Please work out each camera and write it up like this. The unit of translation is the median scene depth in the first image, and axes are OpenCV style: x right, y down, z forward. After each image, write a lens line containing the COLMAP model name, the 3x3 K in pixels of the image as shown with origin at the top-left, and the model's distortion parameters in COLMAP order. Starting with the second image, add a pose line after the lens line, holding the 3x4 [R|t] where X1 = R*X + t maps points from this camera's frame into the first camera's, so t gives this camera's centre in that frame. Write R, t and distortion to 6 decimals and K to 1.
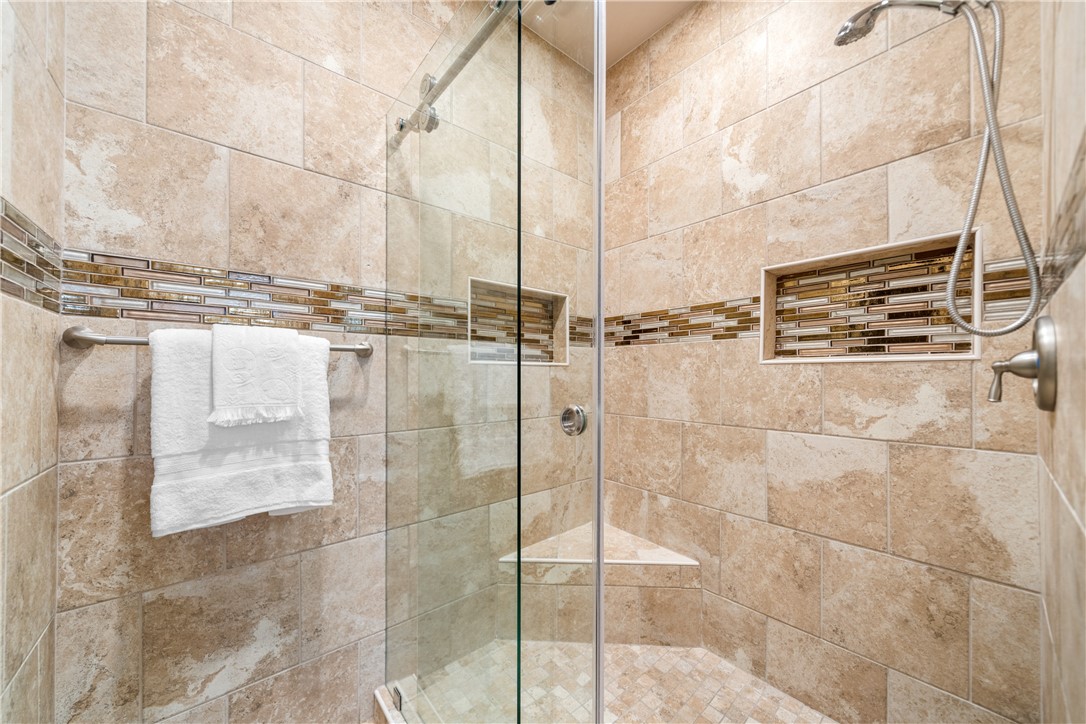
lens RADIAL K [[386.2, 0, 545.5], [0, 386.2, 374.0], [0, 0, 1]] dist [-0.002583, -0.000178]
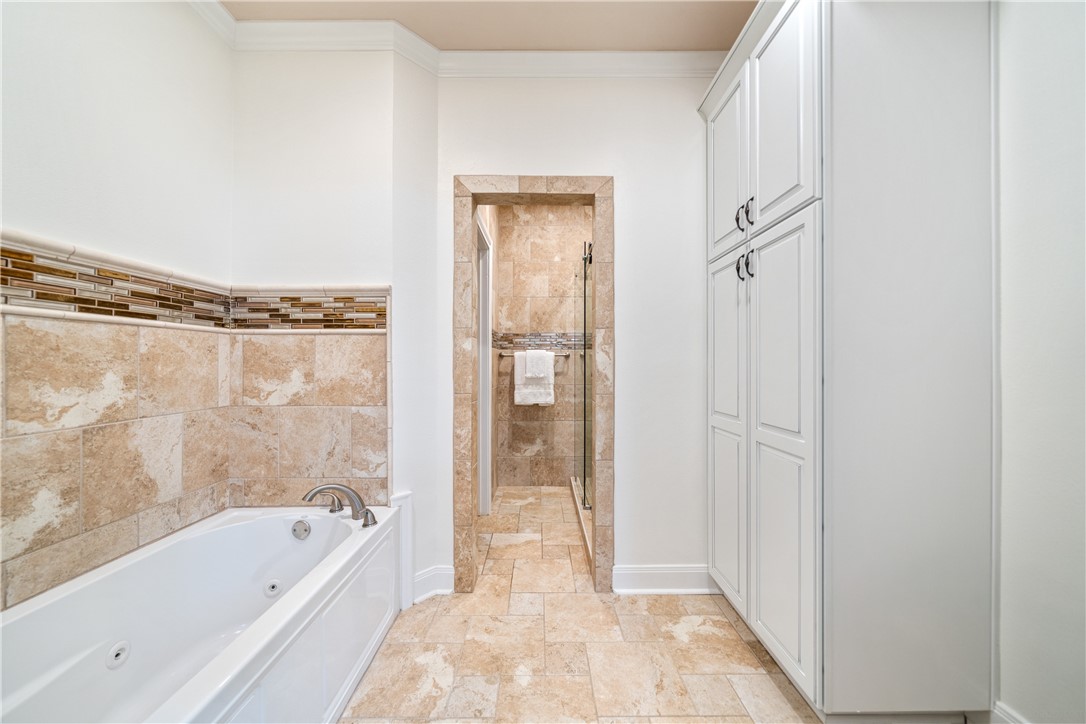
lens RADIAL K [[378.8, 0, 543.0], [0, 378.8, 362.0], [0, 0, 1]] dist [-0.000608, -0.000113]
pose [[0.758479, -0.002590, -0.651693, 1.480005], [0.001344, 0.999996, -0.002410, -0.006300], [0.651696, 0.000952, 0.758479, -1.500925]]
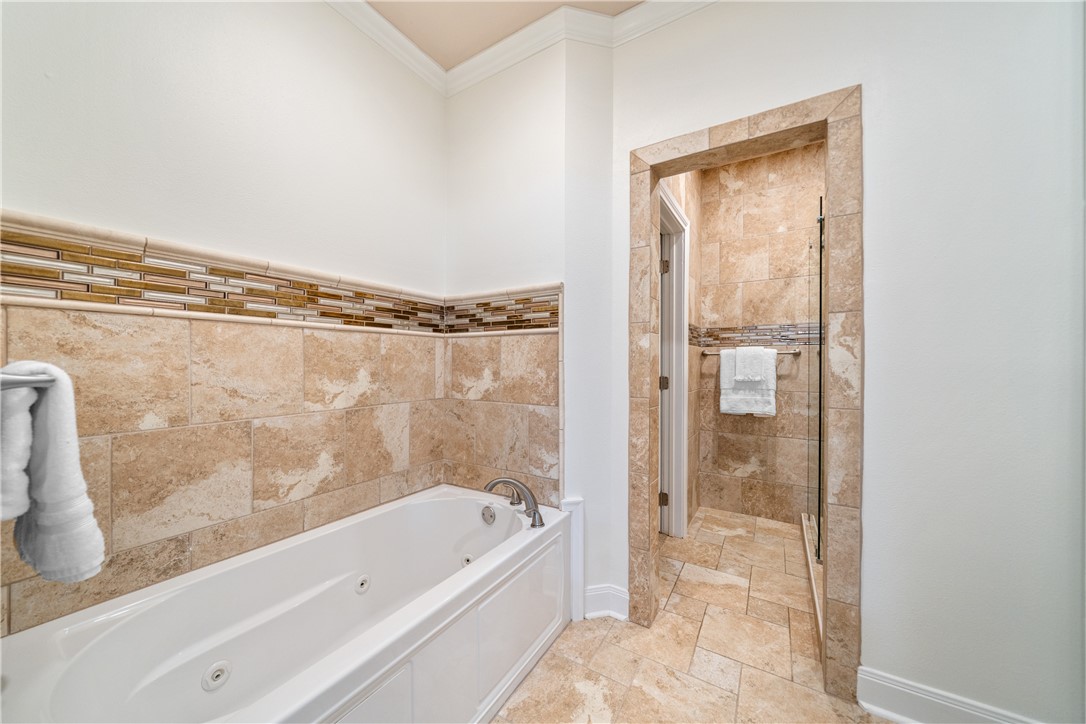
lens RADIAL K [[383.1, 0, 540.2], [0, 383.1, 363.1], [0, 0, 1]] dist [-0.001548, -0.000316]
pose [[0.296083, 0.000711, -0.955162, 1.415424], [-0.001142, 0.999999, 0.000391, -0.004388], [0.955161, 0.000975, 0.296084, -1.236915]]
